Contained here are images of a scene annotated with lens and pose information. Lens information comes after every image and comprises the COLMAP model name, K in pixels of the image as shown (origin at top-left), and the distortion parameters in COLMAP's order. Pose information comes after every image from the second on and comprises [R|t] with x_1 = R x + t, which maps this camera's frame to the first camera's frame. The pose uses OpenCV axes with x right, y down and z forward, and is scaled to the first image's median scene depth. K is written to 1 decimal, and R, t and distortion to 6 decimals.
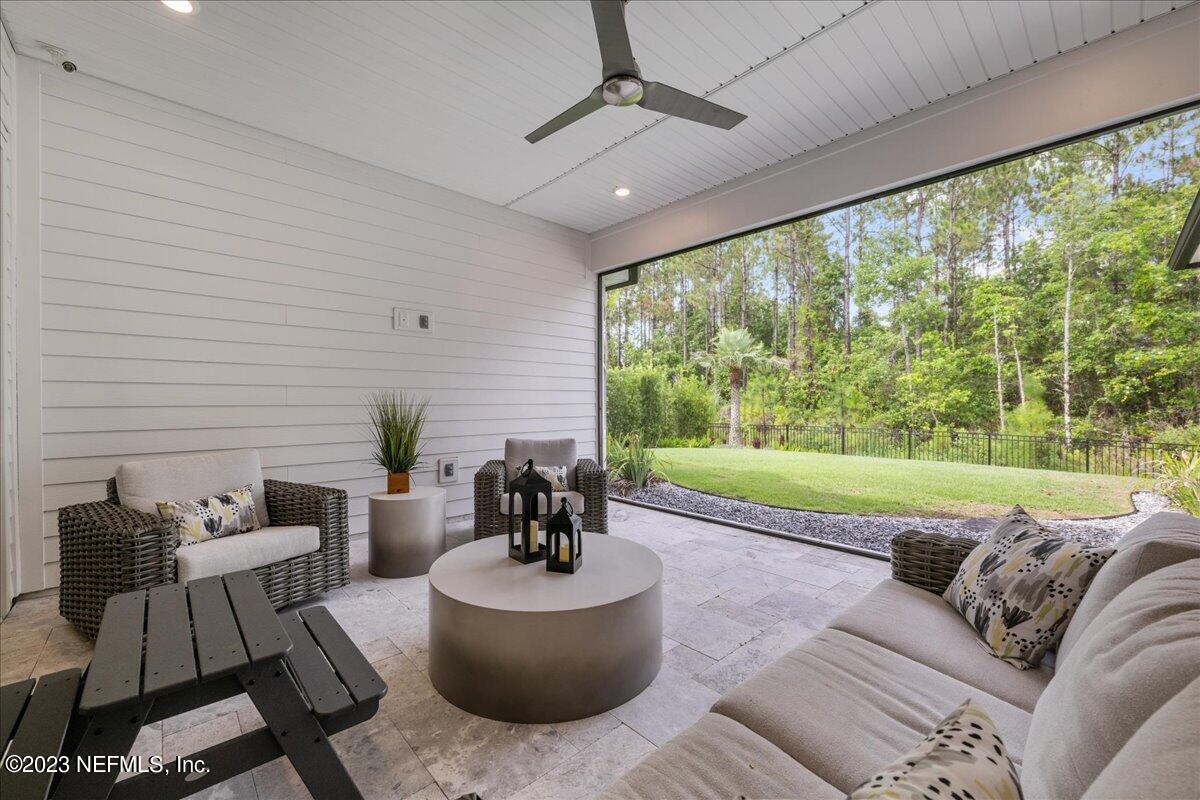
lens RADIAL K [[474.9, 0, 600.0], [0, 474.9, 400.0], [0, 0, 1]] dist [-0.000492, -0.000156]
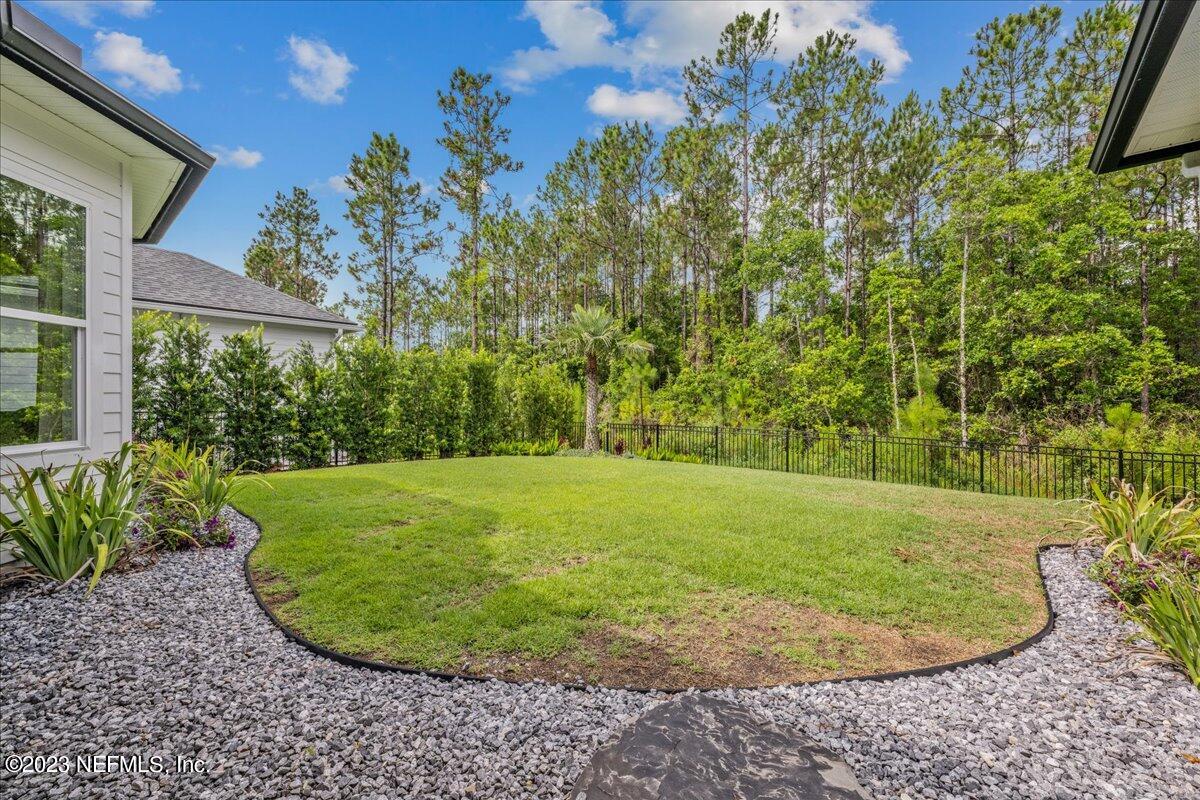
lens RADIAL K [[476.0, 0, 602.2], [0, 476.0, 393.0], [0, 0, 1]] dist [0.000100, 0.000056]
pose [[0.993445, 0.002369, 0.114289, 0.210309], [-0.001596, 0.999975, -0.006849, 0.003935], [-0.114302, 0.006622, 0.993424, 0.193078]]
